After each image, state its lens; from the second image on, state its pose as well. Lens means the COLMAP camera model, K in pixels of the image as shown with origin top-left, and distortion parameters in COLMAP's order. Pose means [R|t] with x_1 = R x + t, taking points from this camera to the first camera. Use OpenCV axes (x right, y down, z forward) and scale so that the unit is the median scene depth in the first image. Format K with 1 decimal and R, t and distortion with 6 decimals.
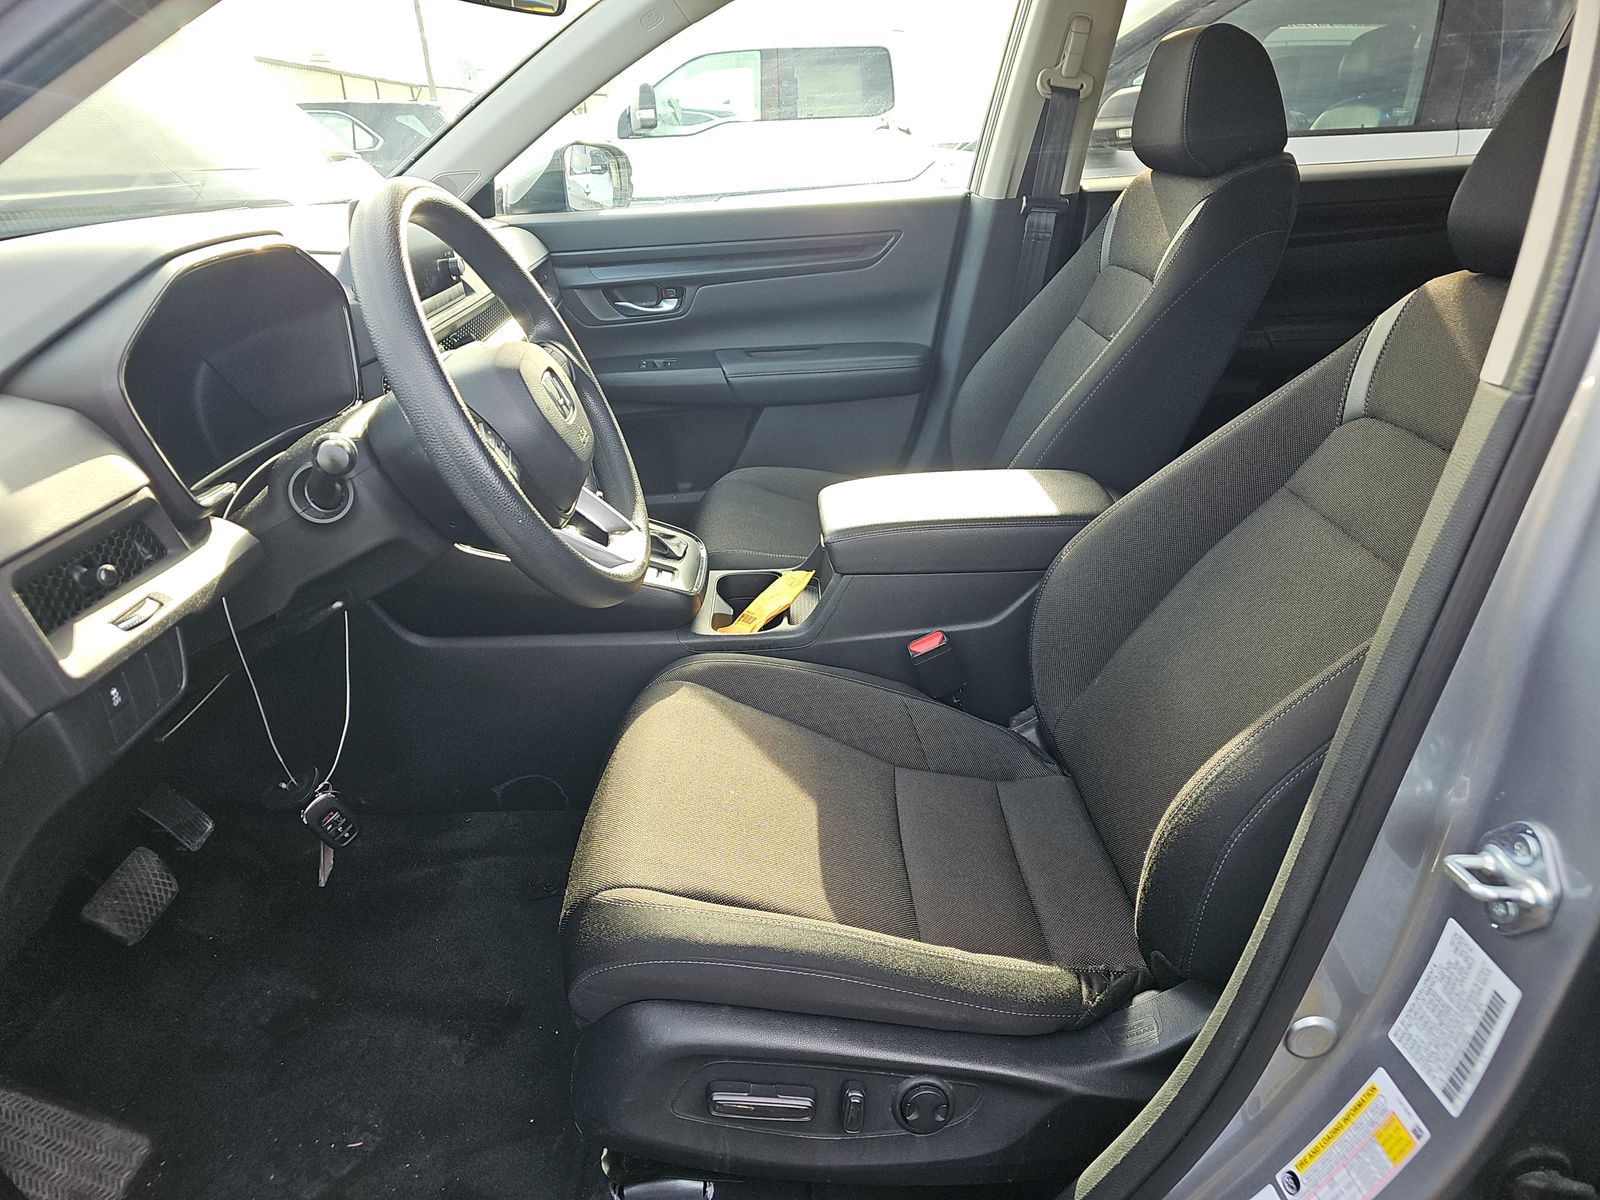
lens RADIAL K [[995.7, 0, 800.0], [0, 995.7, 600.0], [0, 0, 1]] dist [0.033461, -0.002078]
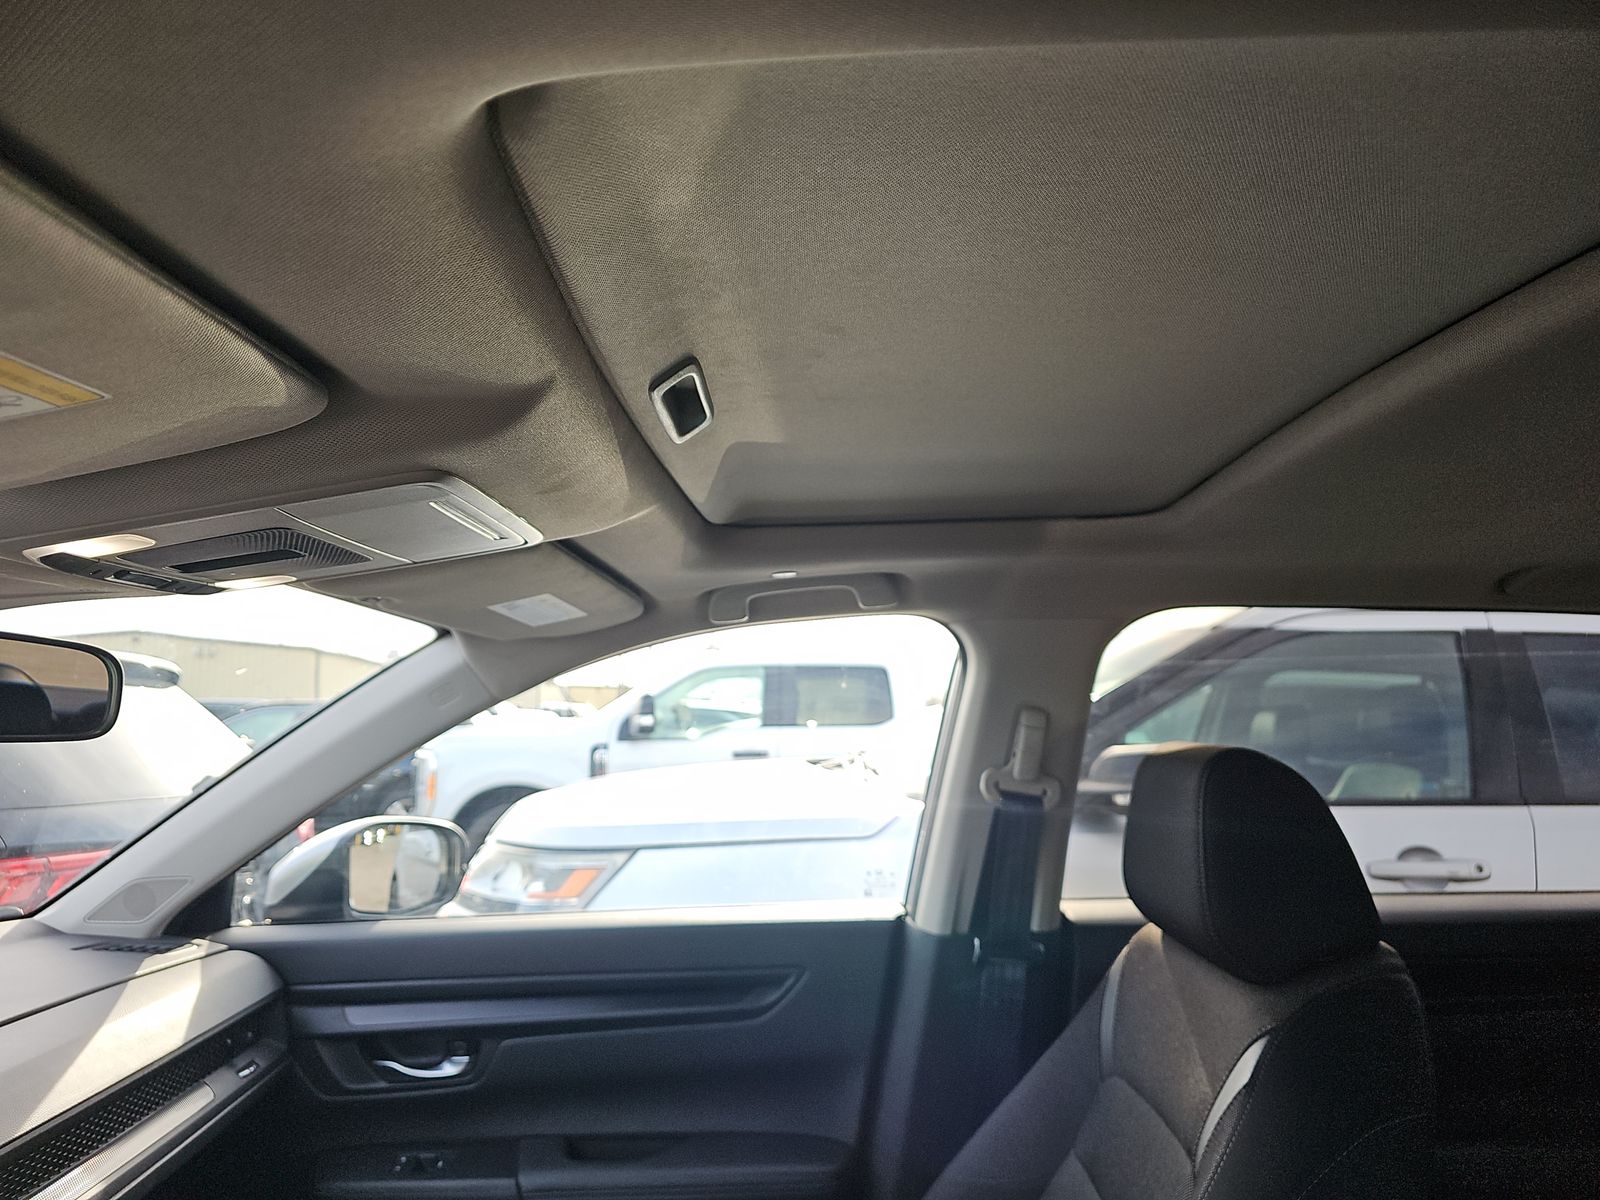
lens RADIAL K [[995.7, 0, 800.0], [0, 995.7, 600.0], [0, 0, 1]] dist [0.033461, -0.002078]
pose [[0.999058, 0.020679, -0.038139, 0.114389], [-0.037577, 0.851832, -0.522465, -0.217847], [0.021683, 0.523406, 0.851808, 0.276545]]
